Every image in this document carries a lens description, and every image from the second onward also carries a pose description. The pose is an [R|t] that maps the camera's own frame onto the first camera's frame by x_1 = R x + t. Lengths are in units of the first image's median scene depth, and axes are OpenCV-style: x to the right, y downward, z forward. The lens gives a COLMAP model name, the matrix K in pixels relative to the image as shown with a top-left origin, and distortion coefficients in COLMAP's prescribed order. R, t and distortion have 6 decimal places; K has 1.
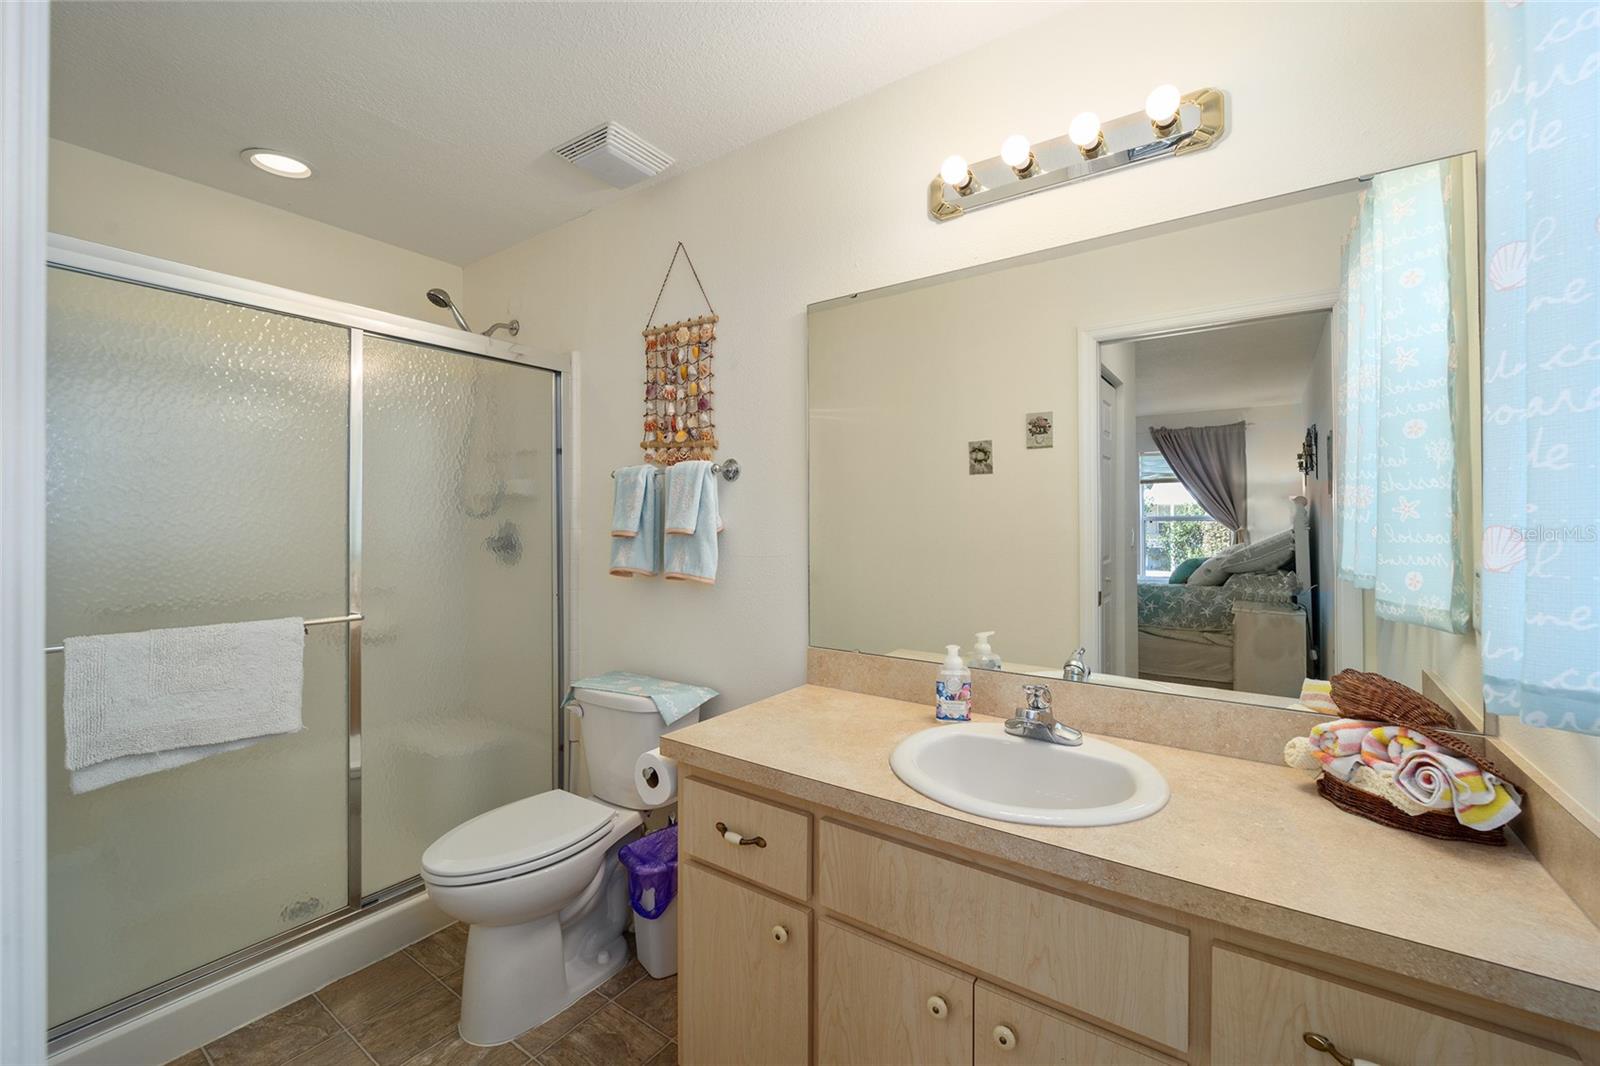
lens RADIAL K [[644.3, 0, 797.0], [0, 644.3, 528.3], [0, 0, 1]] dist [-0.013037, 0.000052]
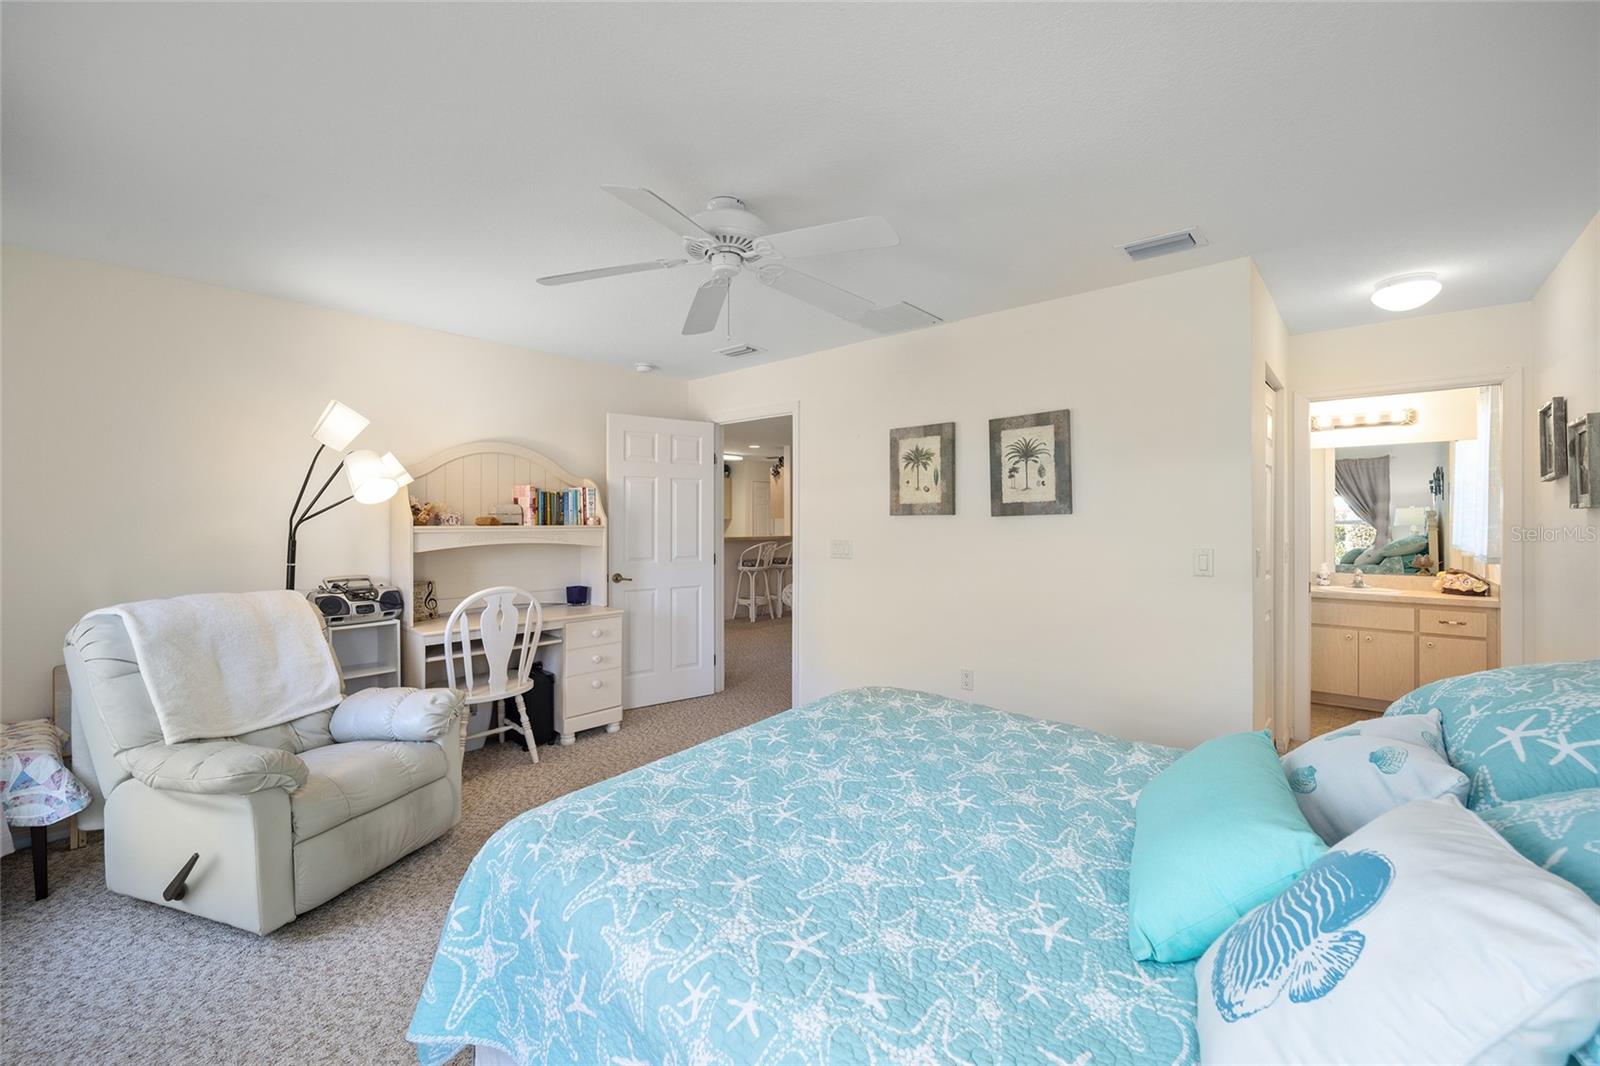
lens RADIAL K [[644.3, 0, 797.0], [0, 644.3, 528.3], [0, 0, 1]] dist [-0.013037, 0.000052]
pose [[0.993784, 0.003686, -0.111269, -0.632431], [-0.003490, 0.999992, 0.001962, -0.000010], [0.111275, -0.001562, 0.993788, -0.781666]]
